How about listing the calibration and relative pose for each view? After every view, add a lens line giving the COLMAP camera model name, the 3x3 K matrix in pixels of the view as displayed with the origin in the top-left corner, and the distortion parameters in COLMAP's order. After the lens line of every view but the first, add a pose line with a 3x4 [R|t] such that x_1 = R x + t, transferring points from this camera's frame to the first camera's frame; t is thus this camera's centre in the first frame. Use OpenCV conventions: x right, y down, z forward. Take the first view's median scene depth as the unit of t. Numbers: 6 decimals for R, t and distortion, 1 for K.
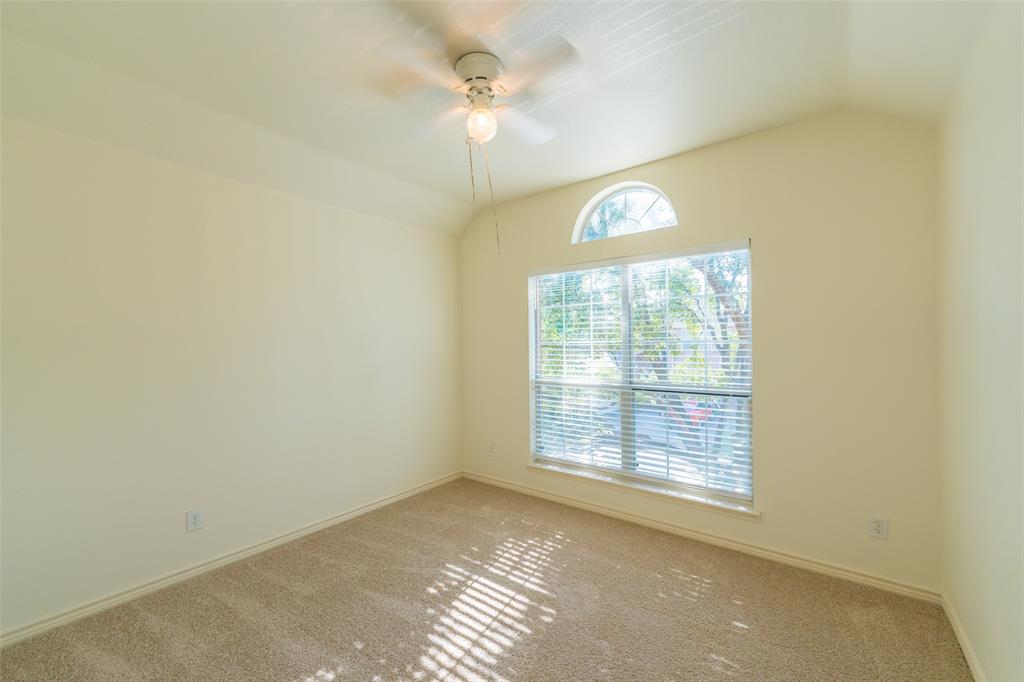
lens RADIAL K [[411.4, 0, 515.9], [0, 411.4, 347.2], [0, 0, 1]] dist [0.002519, -0.000166]
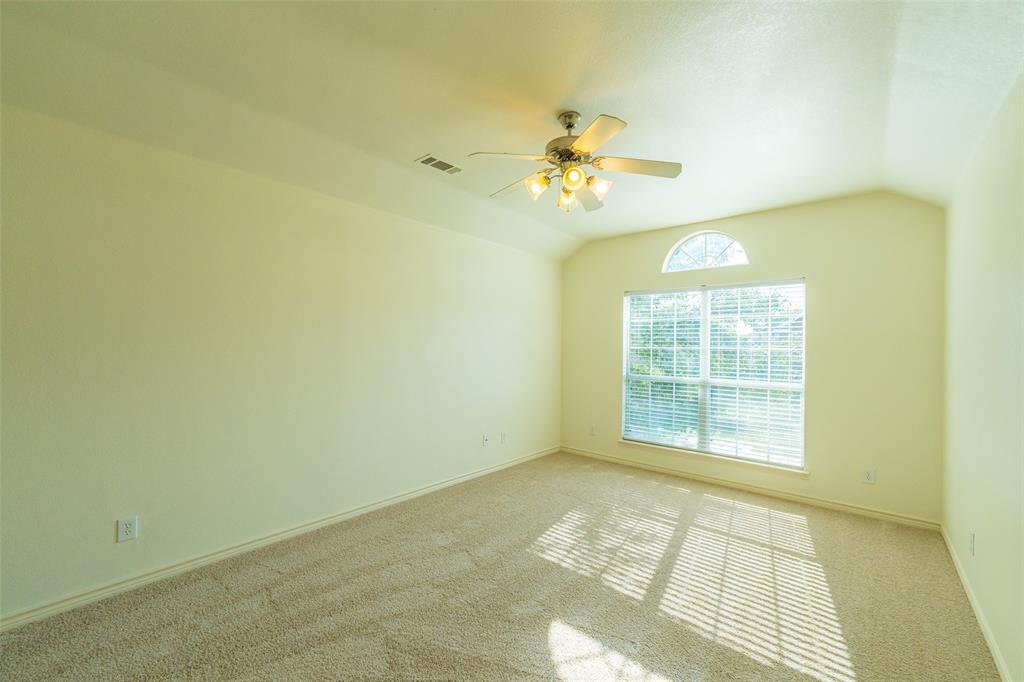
lens RADIAL K [[411.4, 0, 509.5], [0, 411.4, 342.2], [0, 0, 1]] dist [0.002519, -0.000166]
pose [[0.998061, 0.027813, -0.055680, -0.262139], [-0.028441, 0.999540, -0.010515, -0.002146], [0.055362, 0.012078, 0.998393, -0.330437]]
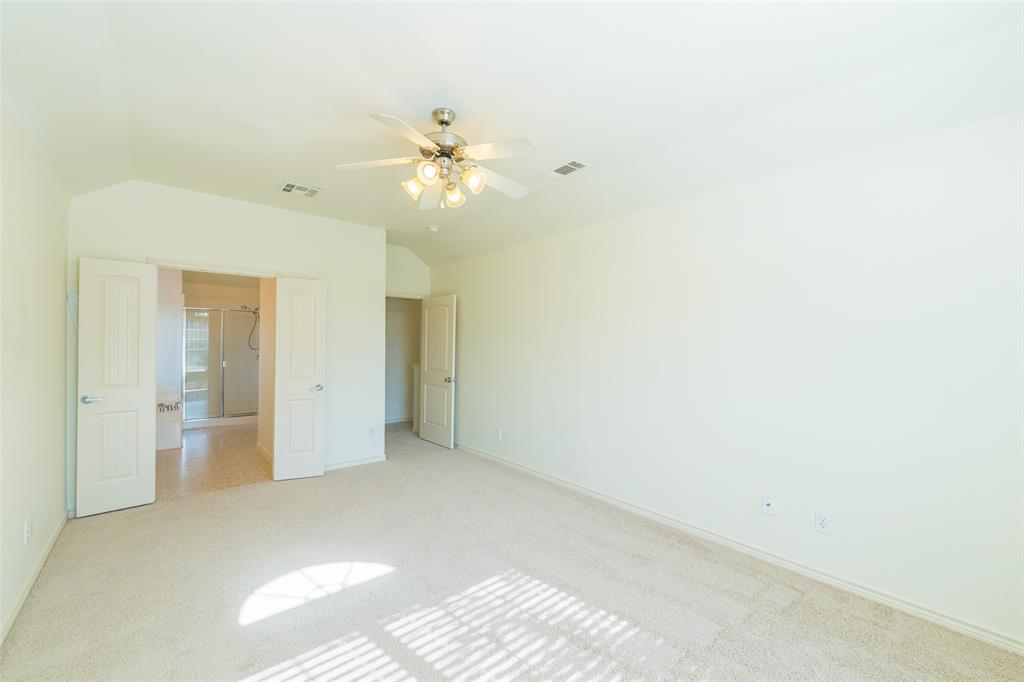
lens RADIAL K [[411.4, 0, 511.4], [0, 411.4, 339.4], [0, 0, 1]] dist [0.002519, -0.000166]
pose [[-0.206606, 0.000079, -0.978424, 0.398204], [-0.012585, 0.999917, 0.002738, -0.012858], [0.978343, 0.012880, -0.206588, 0.556949]]
